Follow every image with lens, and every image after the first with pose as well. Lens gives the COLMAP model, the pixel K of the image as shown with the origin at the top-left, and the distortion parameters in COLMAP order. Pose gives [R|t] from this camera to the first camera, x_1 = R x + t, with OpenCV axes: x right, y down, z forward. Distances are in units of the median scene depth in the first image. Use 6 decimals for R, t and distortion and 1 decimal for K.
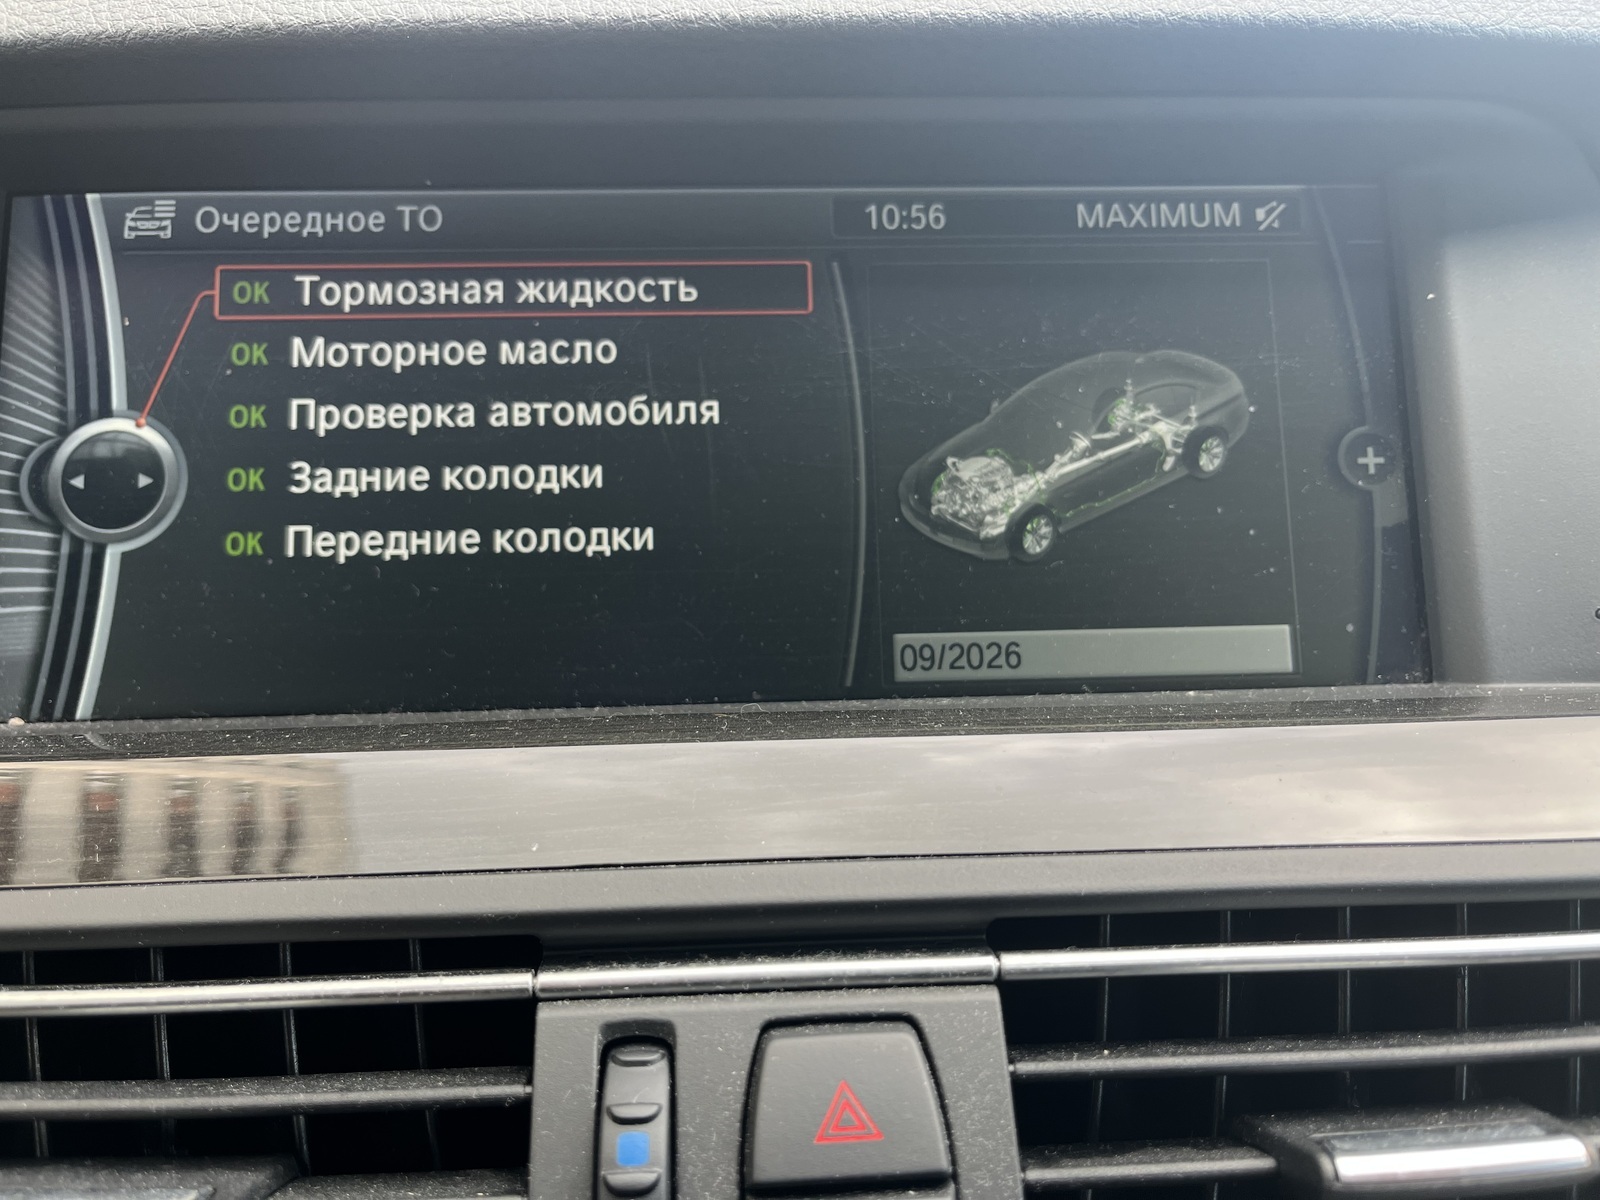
lens RADIAL K [[1213.3, 0, 801.8], [0, 1213.3, 603.6], [0, 0, 1]] dist [-0.022912, -0.016928]
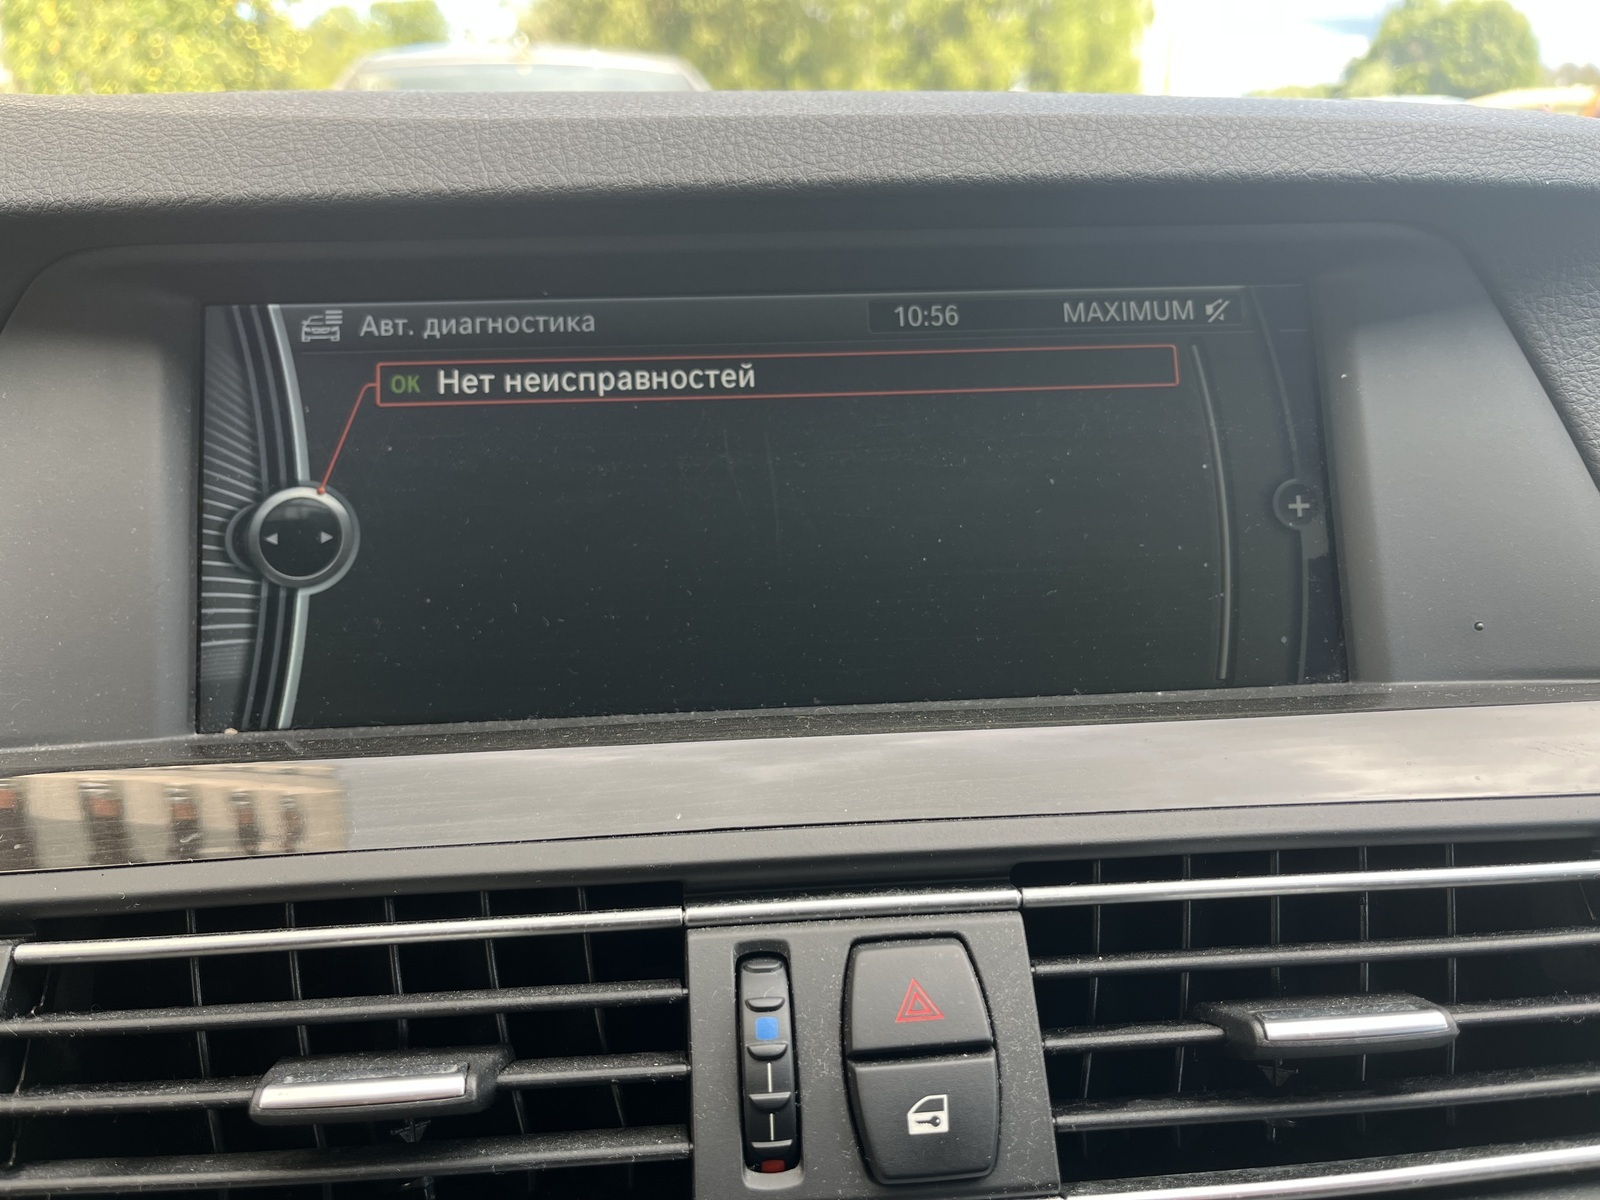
lens RADIAL K [[1213.3, 0, 797.1], [0, 1213.3, 601.0], [0, 0, 1]] dist [-0.022912, -0.016928]
pose [[0.999733, -0.014733, 0.017812, -0.084816], [0.014763, 0.999890, -0.001555, -0.028381], [-0.017787, 0.001817, 0.999840, -0.281066]]
